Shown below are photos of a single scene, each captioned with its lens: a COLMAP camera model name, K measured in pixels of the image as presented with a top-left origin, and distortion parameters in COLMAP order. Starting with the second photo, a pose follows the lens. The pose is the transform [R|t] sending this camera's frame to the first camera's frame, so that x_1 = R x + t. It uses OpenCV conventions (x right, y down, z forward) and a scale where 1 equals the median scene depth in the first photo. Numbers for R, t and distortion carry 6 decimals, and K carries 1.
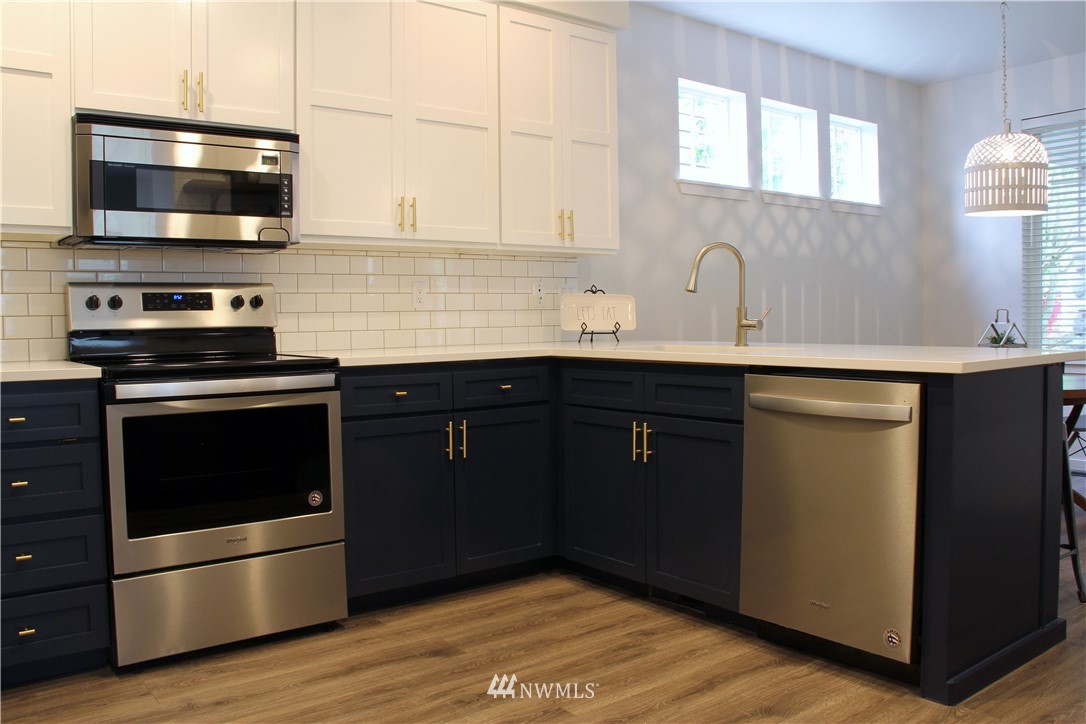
lens RADIAL K [[921.6, 0, 538.8], [0, 921.6, 362.0], [0, 0, 1]] dist [-0.114461, 0.045692]
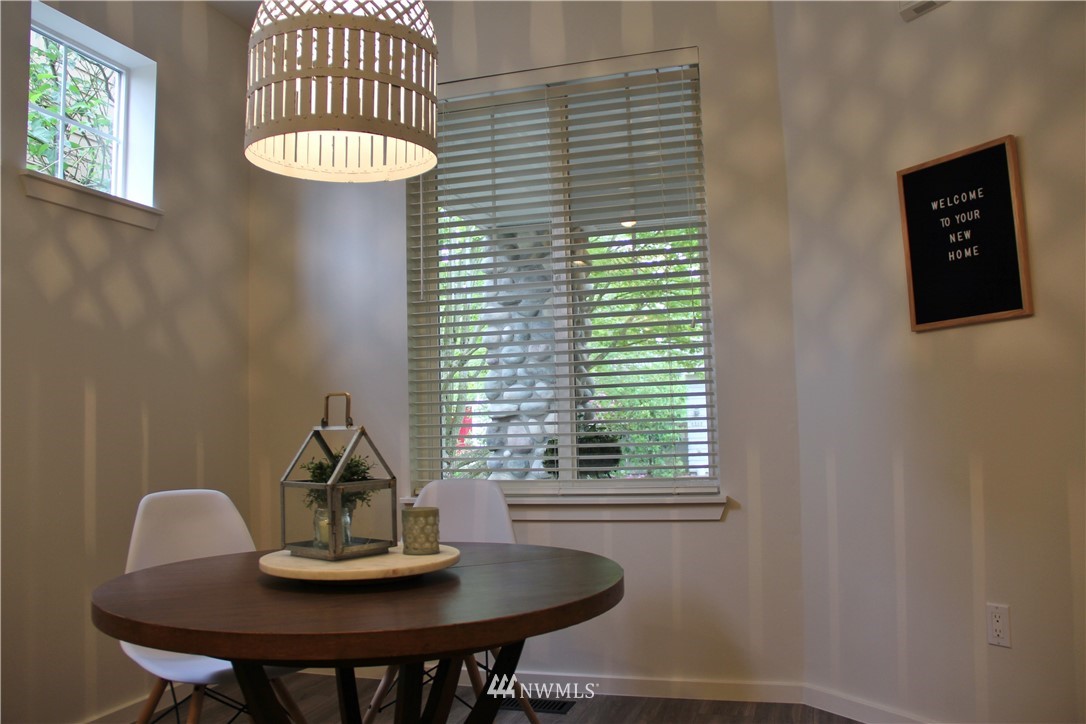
lens RADIAL K [[921.6, 0, 543.8], [0, 921.6, 359.2], [0, 0, 1]] dist [-0.114461, 0.045692]
pose [[0.821014, 0.039291, 0.569554, 0.355591], [0.037851, 0.991688, -0.122974, -0.019933], [-0.569652, 0.122522, 0.812702, 0.605620]]
